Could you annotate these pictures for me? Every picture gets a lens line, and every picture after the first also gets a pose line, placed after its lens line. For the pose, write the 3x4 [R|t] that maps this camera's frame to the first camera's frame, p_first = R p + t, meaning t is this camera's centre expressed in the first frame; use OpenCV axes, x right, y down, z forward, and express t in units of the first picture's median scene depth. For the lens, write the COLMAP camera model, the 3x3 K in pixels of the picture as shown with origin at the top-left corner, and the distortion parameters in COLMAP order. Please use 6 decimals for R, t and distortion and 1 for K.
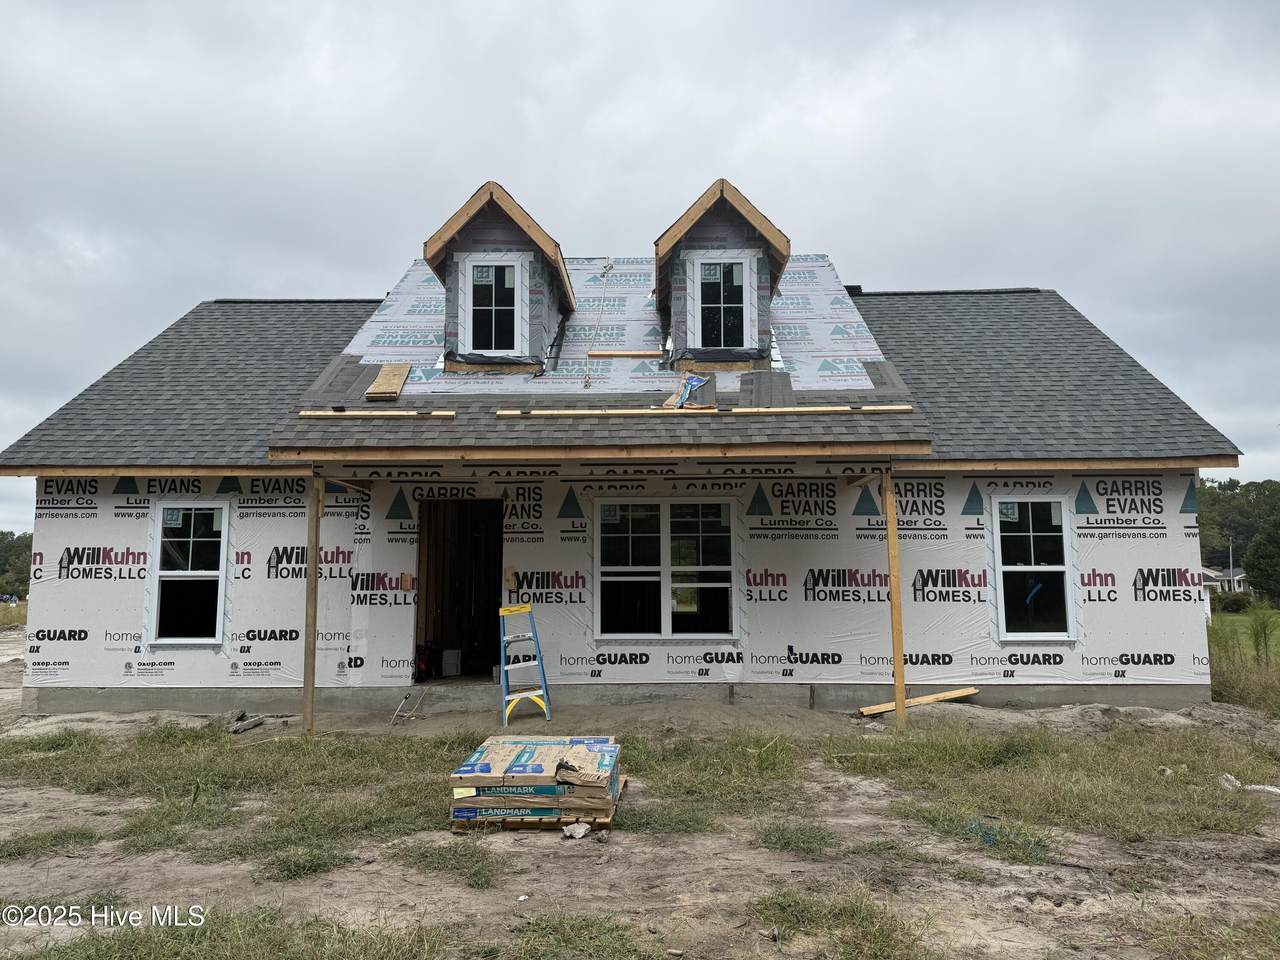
lens RADIAL K [[911.7, 0, 636.3], [0, 911.7, 467.8], [0, 0, 1]] dist [0.054191, -0.076097]
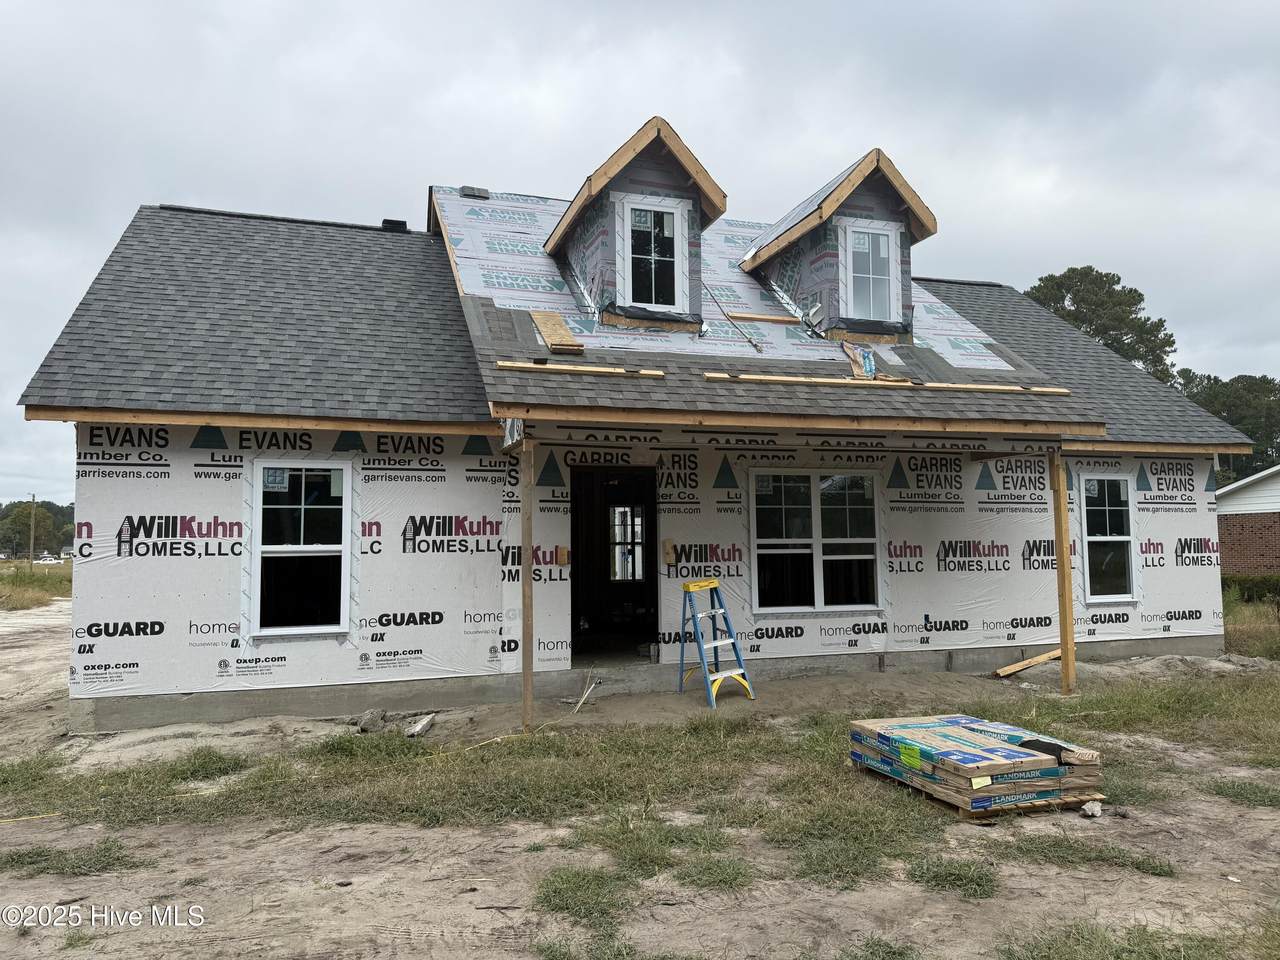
lens RADIAL K [[906.5, 0, 634.2], [0, 906.5, 477.6], [0, 0, 1]] dist [0.082992, -0.120803]
pose [[0.940978, 0.018532, 0.337961, -0.486436], [-0.035919, 0.998329, 0.045266, 0.004527], [-0.336557, -0.054733, 0.940071, 0.137835]]
